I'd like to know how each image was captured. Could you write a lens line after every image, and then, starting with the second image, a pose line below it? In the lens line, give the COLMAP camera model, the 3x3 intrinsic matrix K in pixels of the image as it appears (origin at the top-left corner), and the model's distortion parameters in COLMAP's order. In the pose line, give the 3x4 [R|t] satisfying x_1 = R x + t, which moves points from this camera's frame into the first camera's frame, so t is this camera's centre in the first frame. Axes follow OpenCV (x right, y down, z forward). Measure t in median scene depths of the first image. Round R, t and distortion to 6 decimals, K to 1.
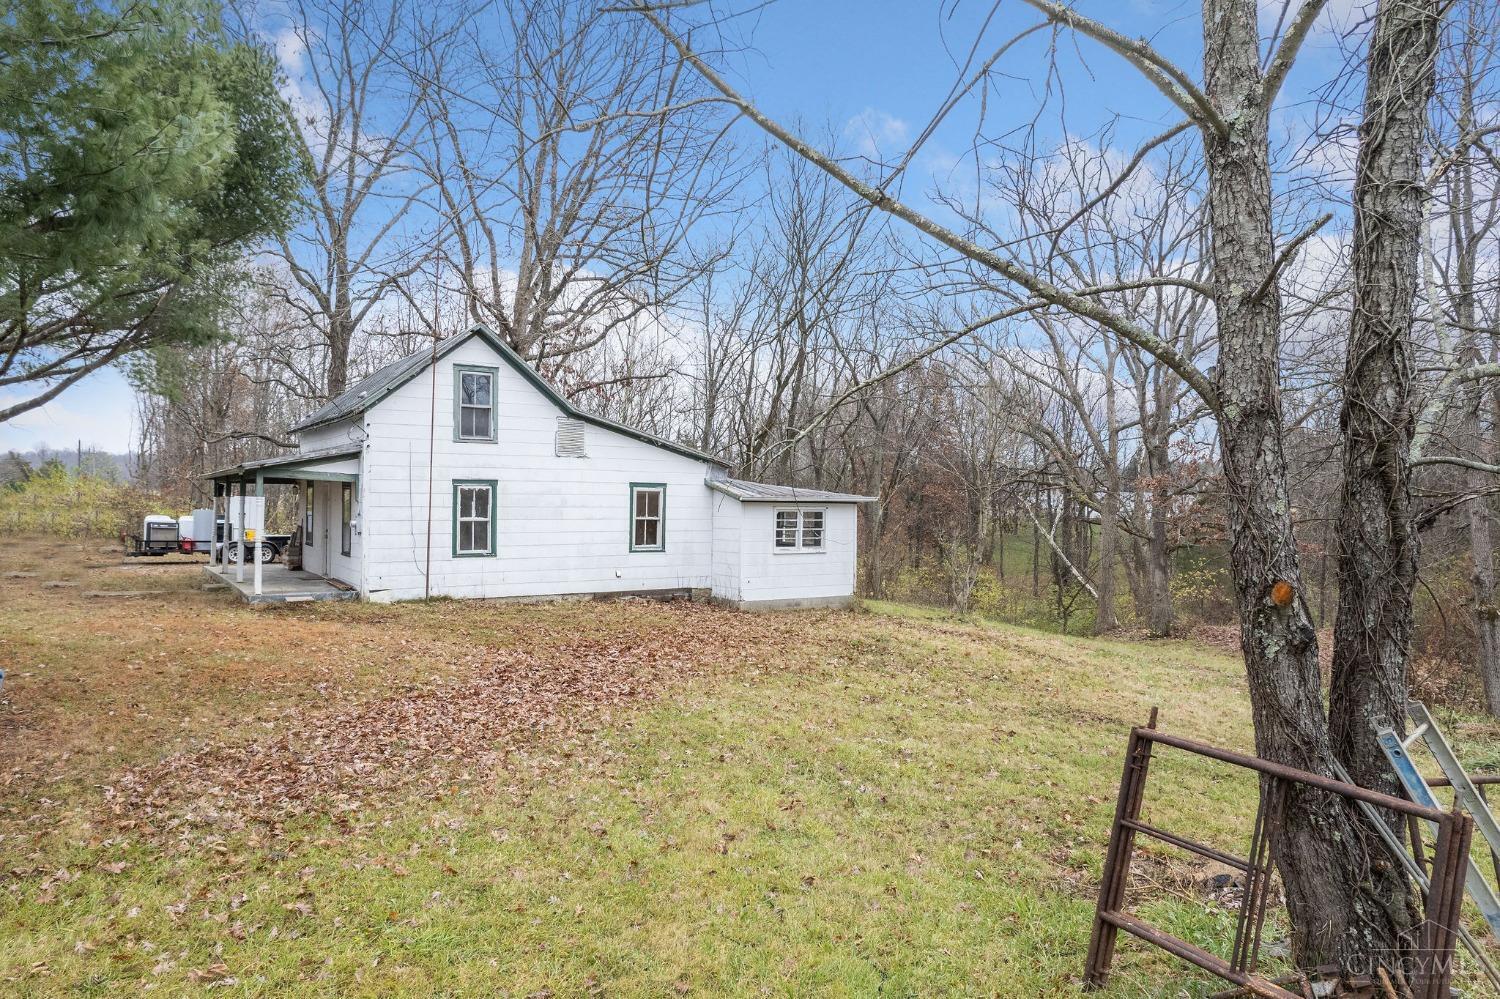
lens RADIAL K [[962.8, 0, 752.1], [0, 962.8, 522.9], [0, 0, 1]] dist [-0.079093, 0.072269]
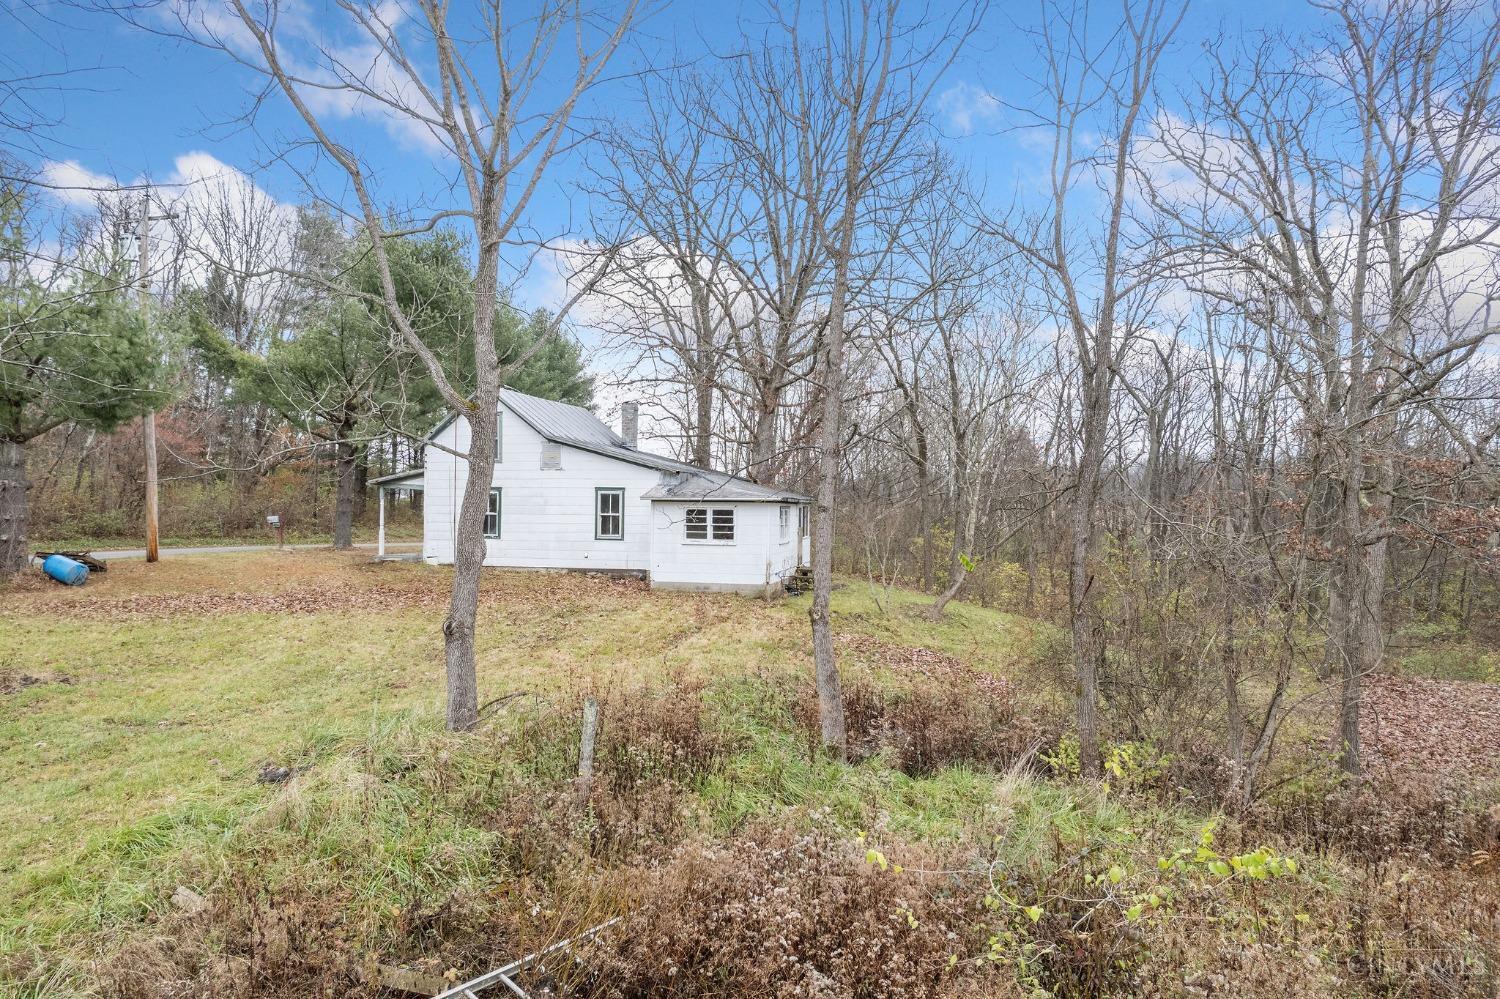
lens RADIAL K [[968.3, 0, 750.0], [0, 968.3, 499.5], [0, 0, 1]] dist [-0.021594, -0.000935]
pose [[0.682520, -0.010701, -0.730789, 1.039944], [-0.018627, 0.999313, -0.032029, 0.014487], [0.730630, 0.035473, 0.681852, 0.245098]]
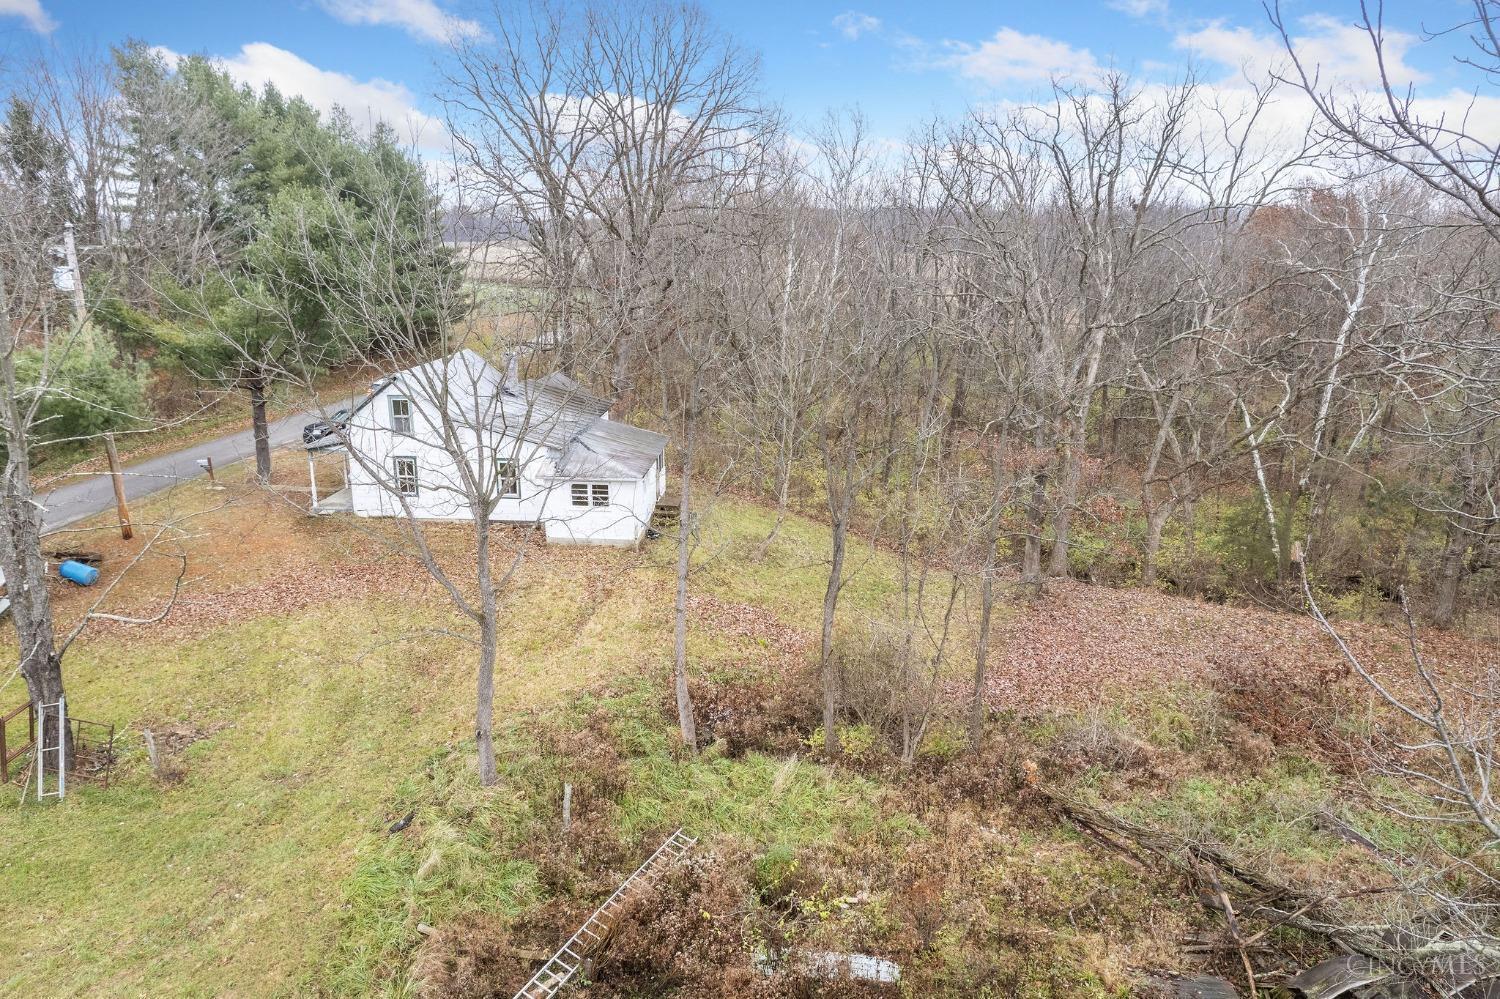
lens RADIAL K [[968.3, 0, 750.0], [0, 968.3, 499.5], [0, 0, 1]] dist [-0.021594, -0.000935]
pose [[0.787591, 0.153071, -0.596884, 1.293859], [-0.014791, 0.973072, 0.230026, -0.381652], [0.616021, -0.172338, 0.768646, -0.045370]]
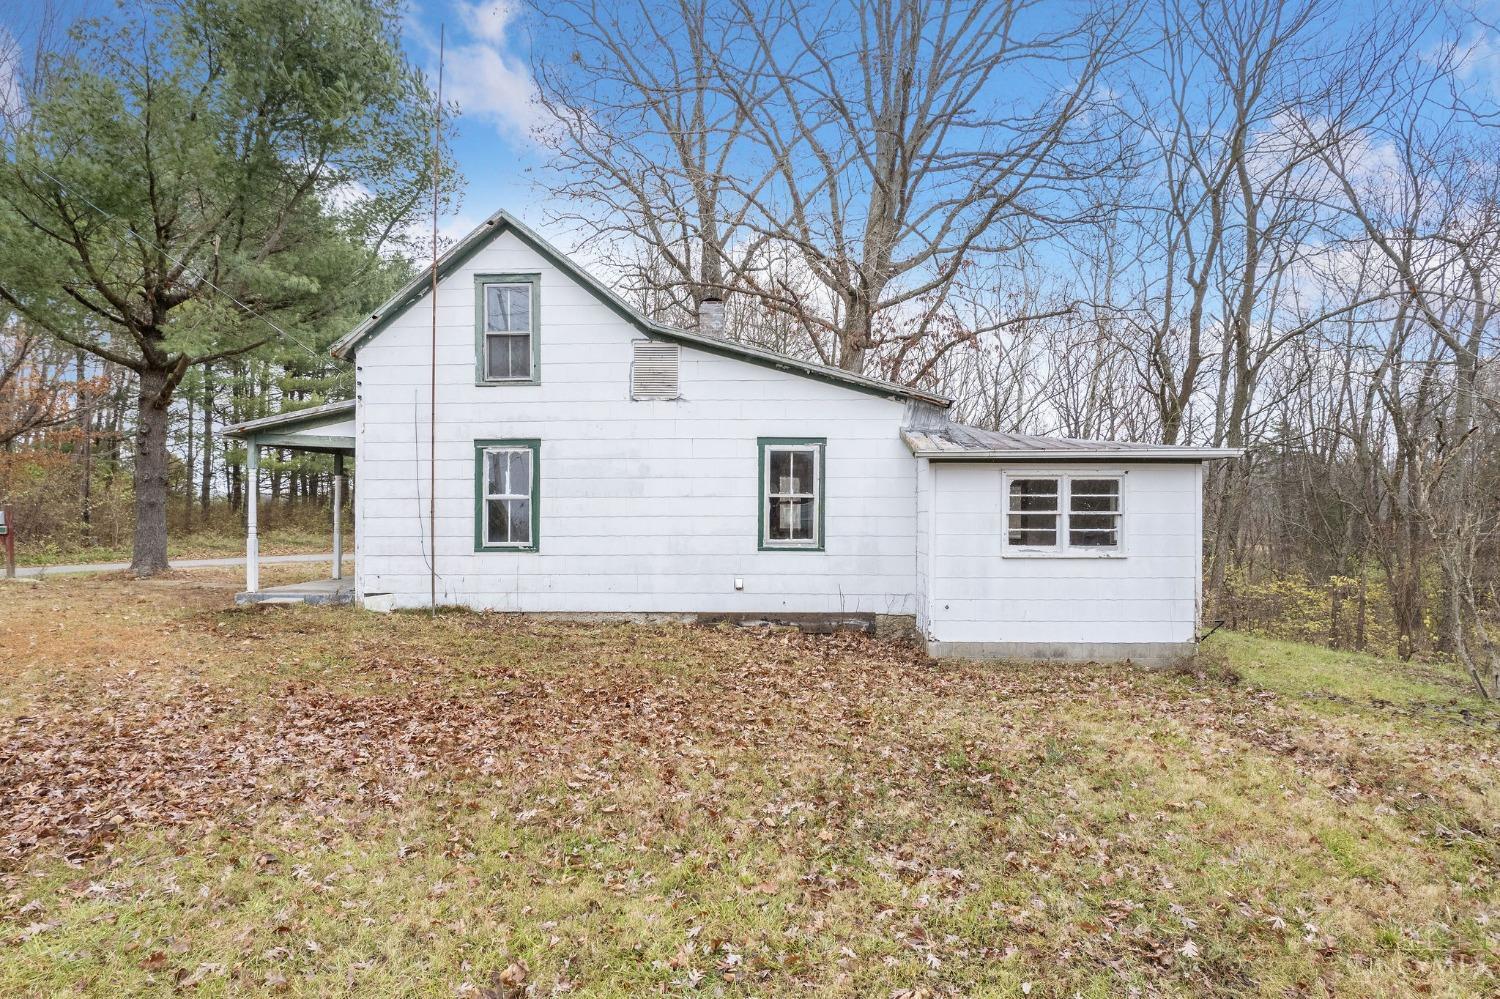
lens RADIAL K [[962.8, 0, 752.1], [0, 962.8, 522.9], [0, 0, 1]] dist [-0.079093, 0.072269]
pose [[0.806124, -0.003006, -0.591739, 0.243907], [-0.003910, 0.999938, -0.010406, 0.020115], [0.591734, 0.010702, 0.806063, 0.515399]]
